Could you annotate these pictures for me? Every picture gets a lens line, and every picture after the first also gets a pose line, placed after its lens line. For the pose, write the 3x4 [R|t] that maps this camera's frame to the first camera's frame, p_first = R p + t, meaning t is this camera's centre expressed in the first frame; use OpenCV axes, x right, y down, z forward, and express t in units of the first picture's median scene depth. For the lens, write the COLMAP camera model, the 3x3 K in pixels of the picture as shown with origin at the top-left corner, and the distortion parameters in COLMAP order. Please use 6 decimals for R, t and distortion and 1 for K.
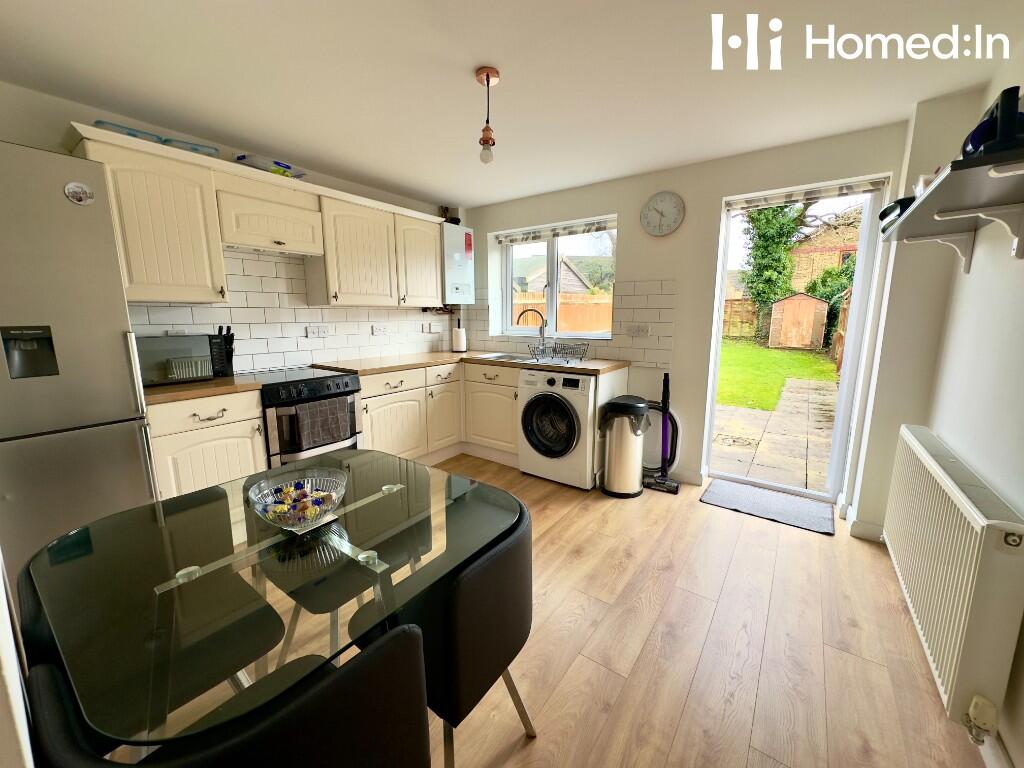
lens RADIAL K [[406.1, 0, 512.7], [0, 406.1, 380.3], [0, 0, 1]] dist [0.001919, 0.000557]
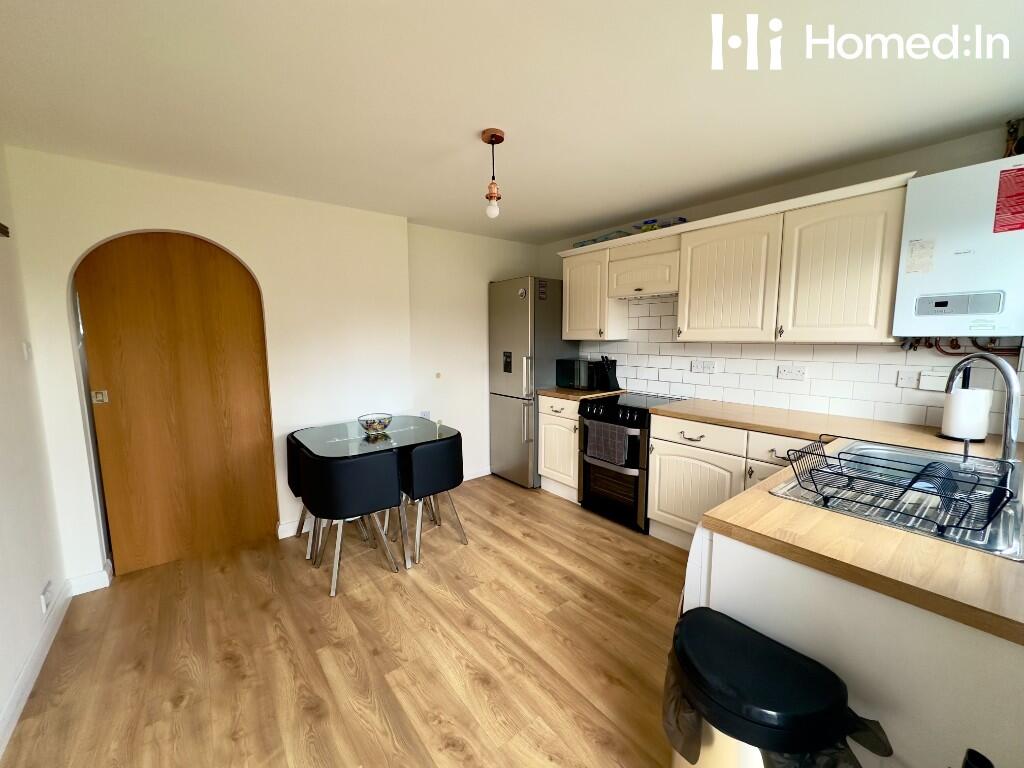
lens RADIAL K [[406.1, 0, 516.1], [0, 406.1, 382.7], [0, 0, 1]] dist [0.001919, 0.000557]
pose [[-0.265184, 0.122825, -0.956343, 0.629573], [-0.145178, 0.975459, 0.165536, -0.195958], [0.953205, 0.182738, -0.240845, 0.898873]]
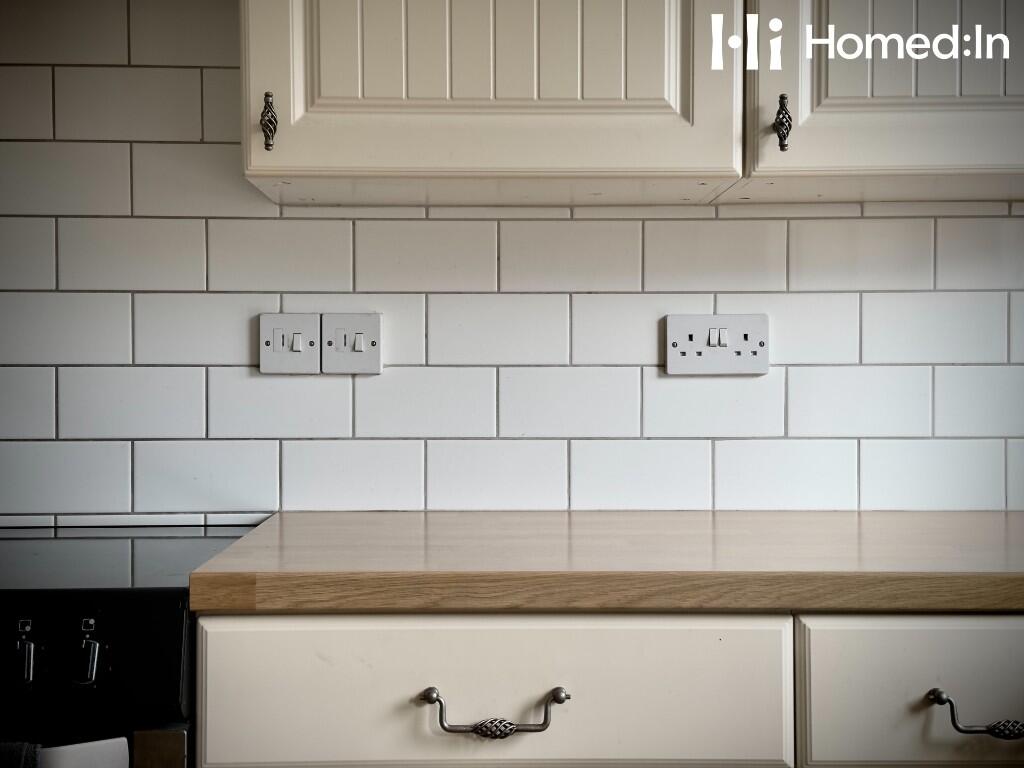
lens RADIAL K [[1424.5, 0, 512.5], [0, 1424.5, 383.4], [0, 0, 1]] dist [0.146307, 0.000000]
pose [[0.608082, 0.009803, -0.793813, 0.102670], [-0.126151, 0.988412, -0.084429, -0.063128], [0.783787, 0.151480, 0.602273, 0.751080]]
